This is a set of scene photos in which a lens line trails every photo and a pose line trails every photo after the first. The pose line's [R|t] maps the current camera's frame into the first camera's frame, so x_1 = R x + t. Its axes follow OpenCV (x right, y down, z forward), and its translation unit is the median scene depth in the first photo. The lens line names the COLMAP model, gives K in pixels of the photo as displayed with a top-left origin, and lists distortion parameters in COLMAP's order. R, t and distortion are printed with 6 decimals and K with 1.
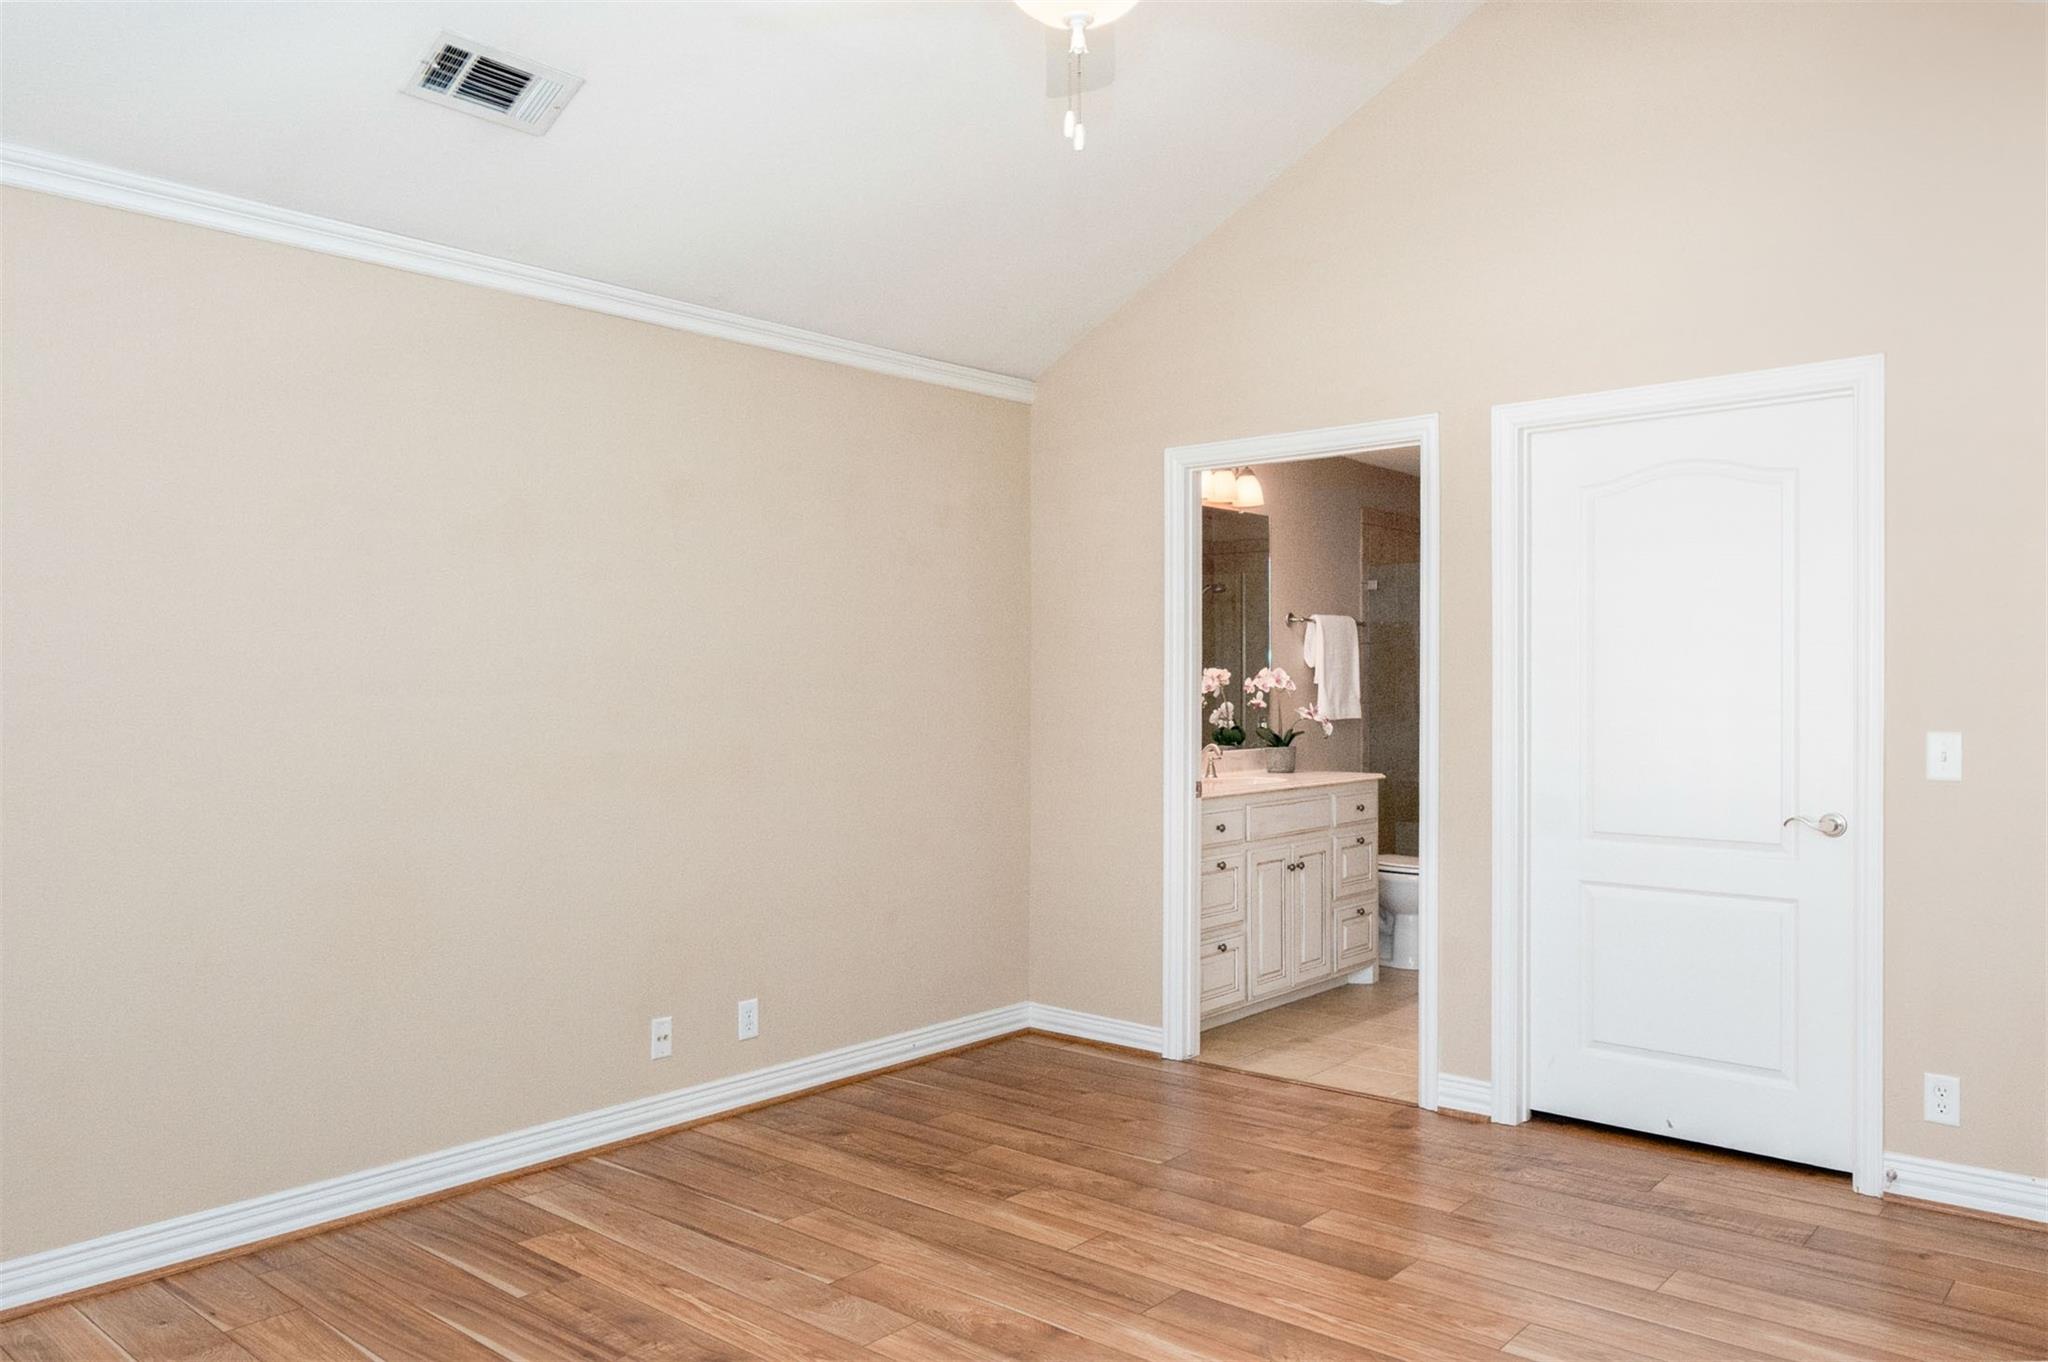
lens RADIAL K [[1487.6, 0, 1010.7], [0, 1487.6, 685.7], [0, 0, 1]] dist [-0.005359, 0.000587]
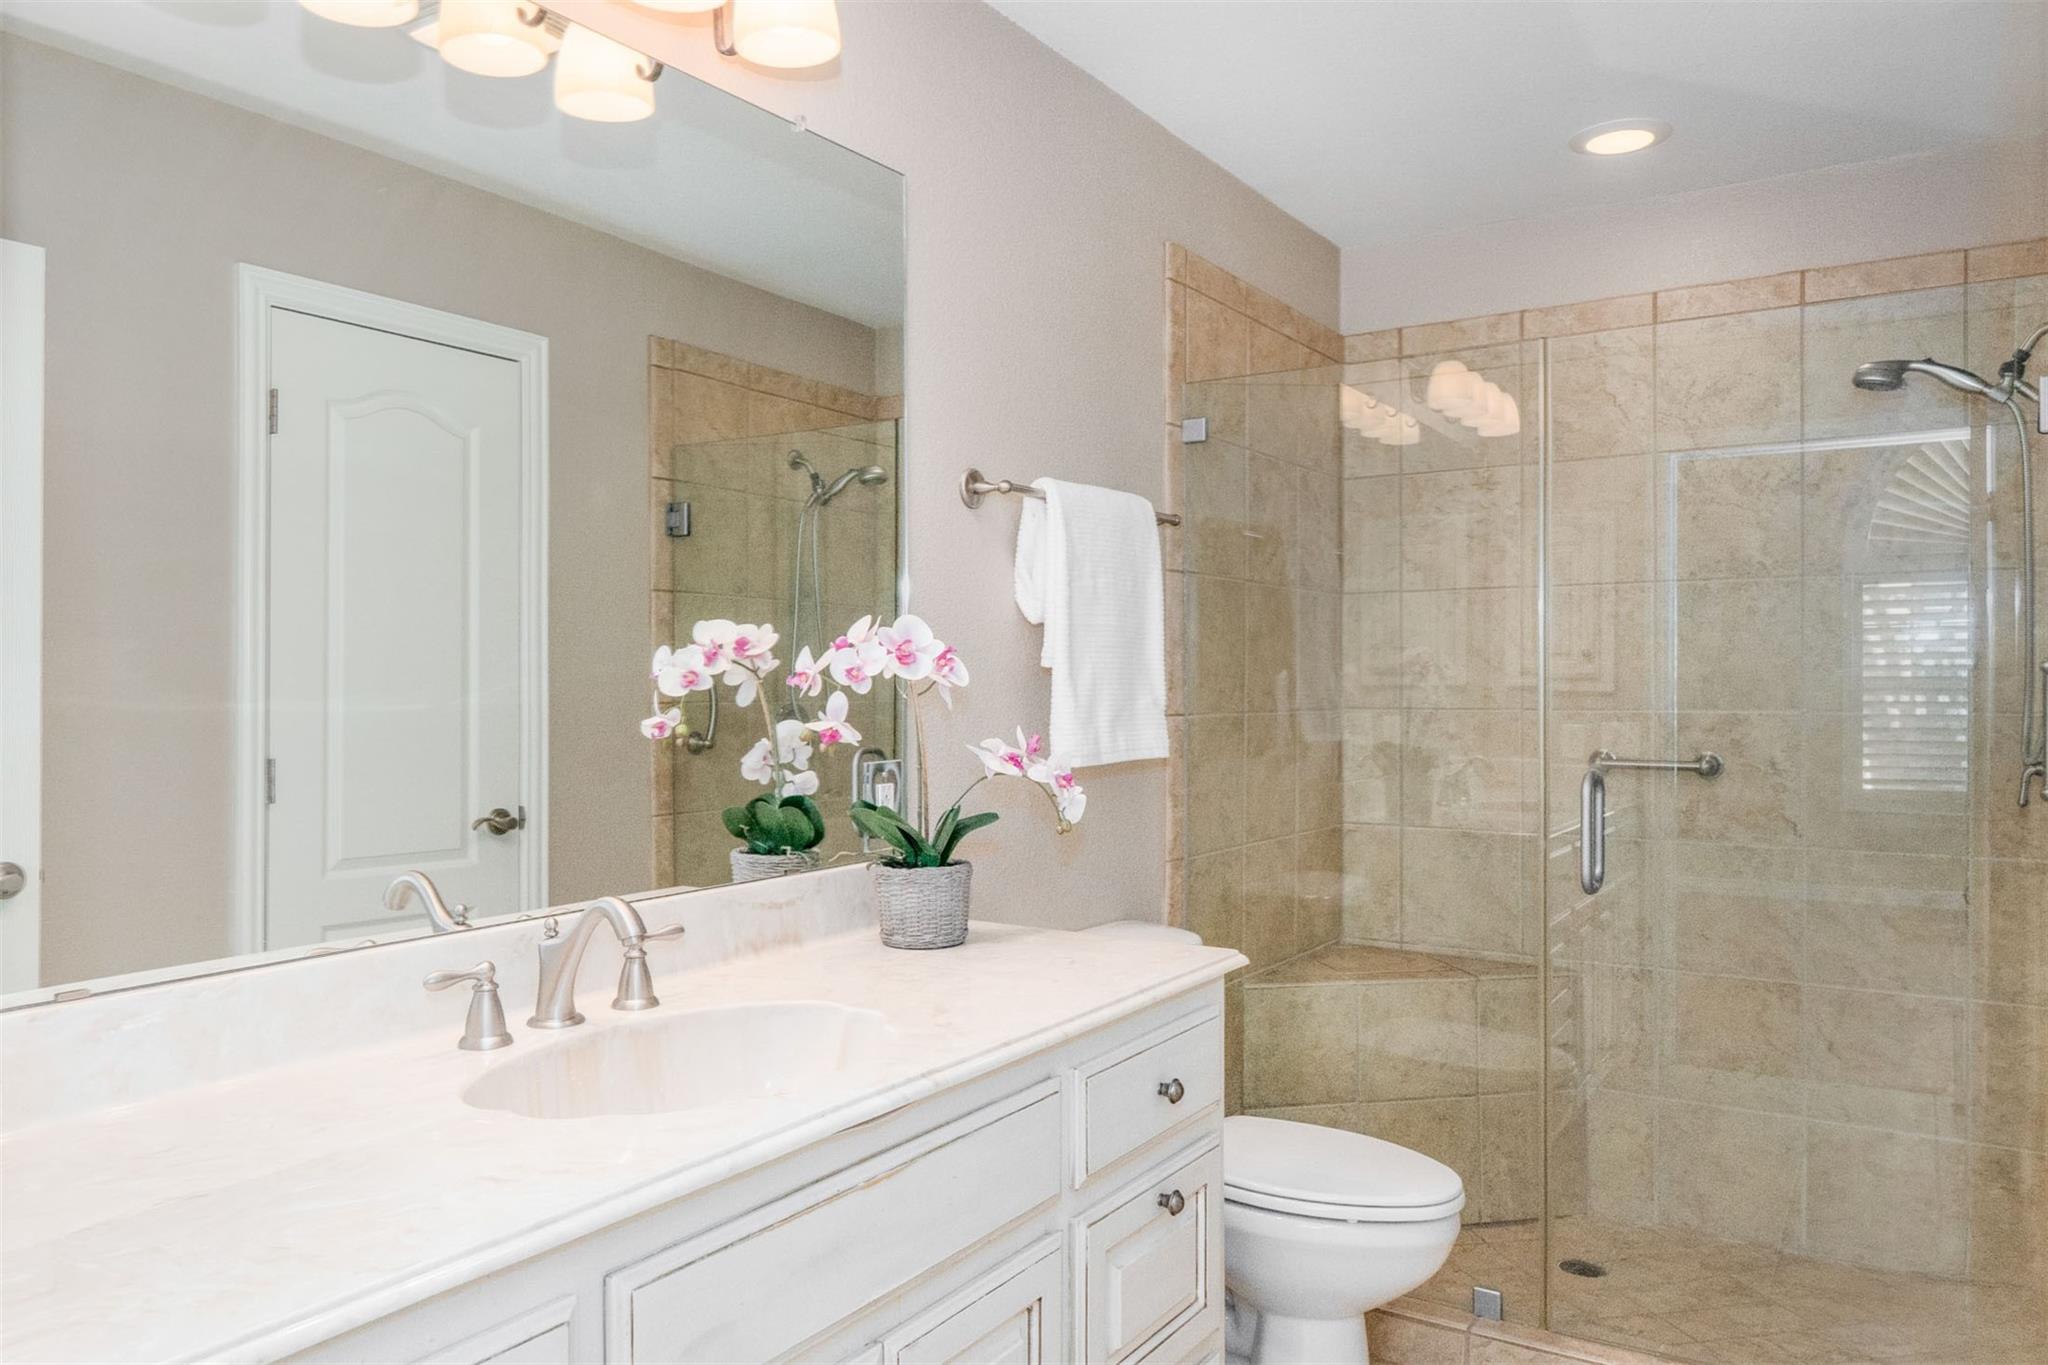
lens RADIAL K [[1438.1, 0, 1036.3], [0, 1438.1, 656.6], [0, 0, 1]] dist [-0.002683, 0.001501]
pose [[0.989785, 0.002322, 0.142550, 0.158083], [-0.000474, 0.999915, -0.013001, 0.000529], [-0.142568, 0.012800, 0.989702, 0.676565]]
